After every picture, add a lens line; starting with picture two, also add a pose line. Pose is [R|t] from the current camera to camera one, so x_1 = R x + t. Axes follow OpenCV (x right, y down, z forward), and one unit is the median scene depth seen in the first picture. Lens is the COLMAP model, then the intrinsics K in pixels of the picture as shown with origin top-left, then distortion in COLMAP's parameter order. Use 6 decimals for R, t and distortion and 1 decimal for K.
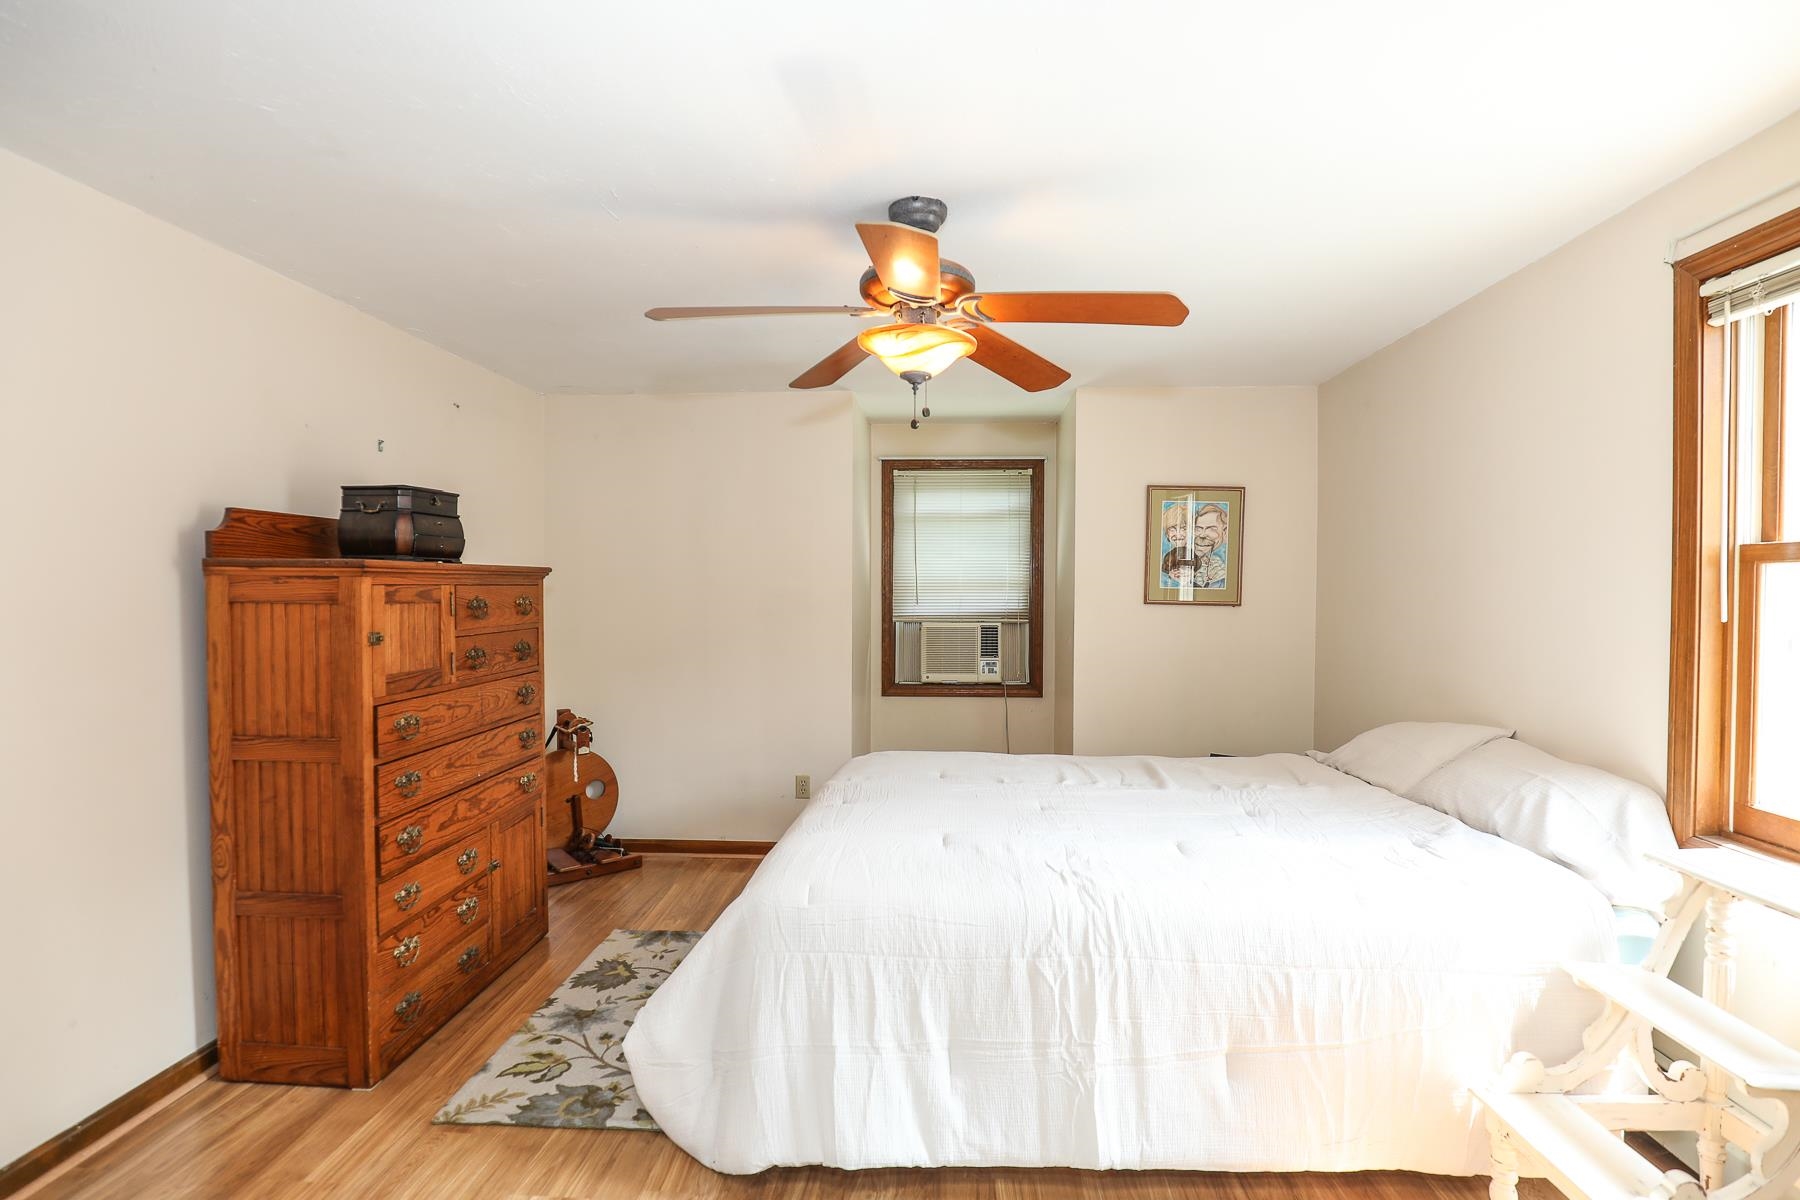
lens RADIAL K [[871.8, 0, 904.9], [0, 871.8, 611.7], [0, 0, 1]] dist [-0.028781, 0.001276]
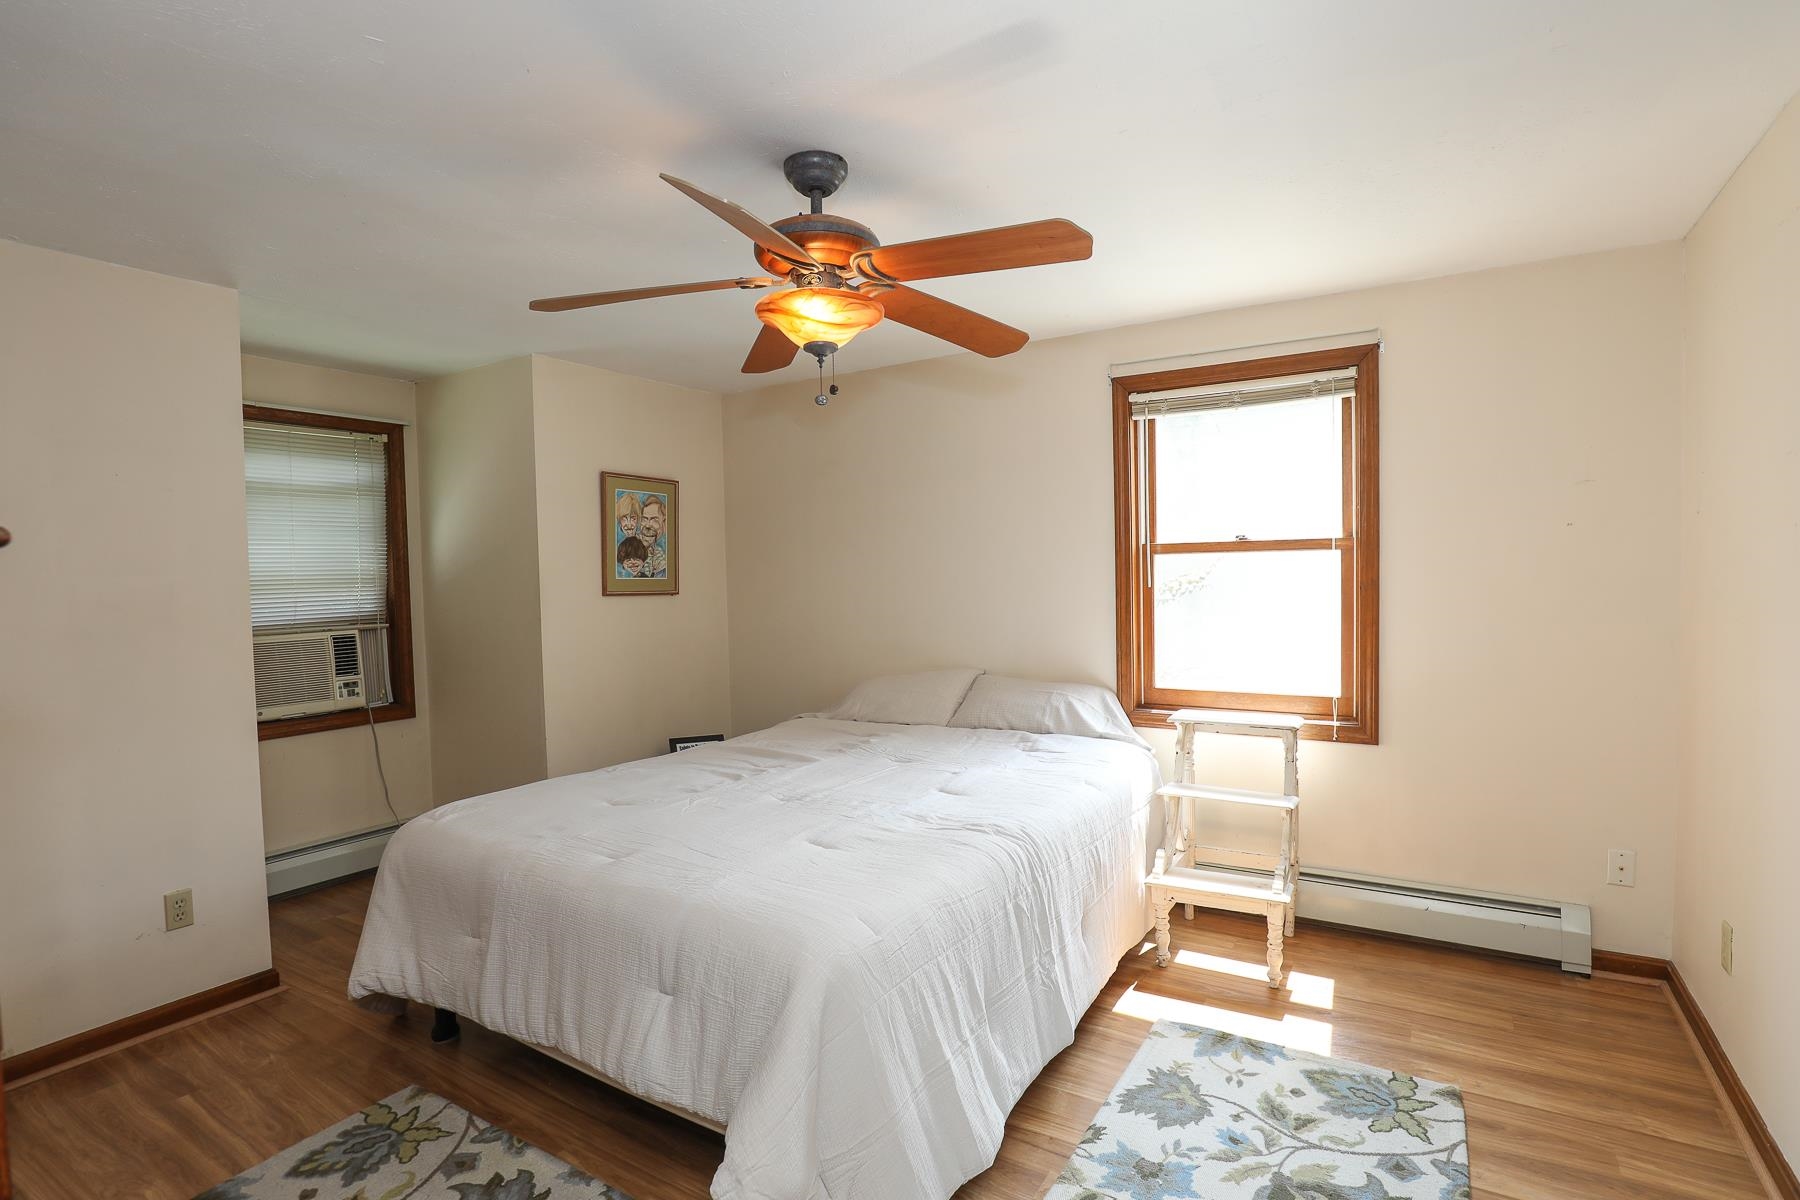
lens RADIAL K [[871.8, 0, 904.9], [0, 871.8, 611.7], [0, 0, 1]] dist [-0.028781, 0.001276]
pose [[0.482191, -0.053812, 0.874412, -0.400904], [0.044801, 0.998320, 0.036732, -0.011950], [-0.874920, 0.021462, 0.483792, 0.250904]]
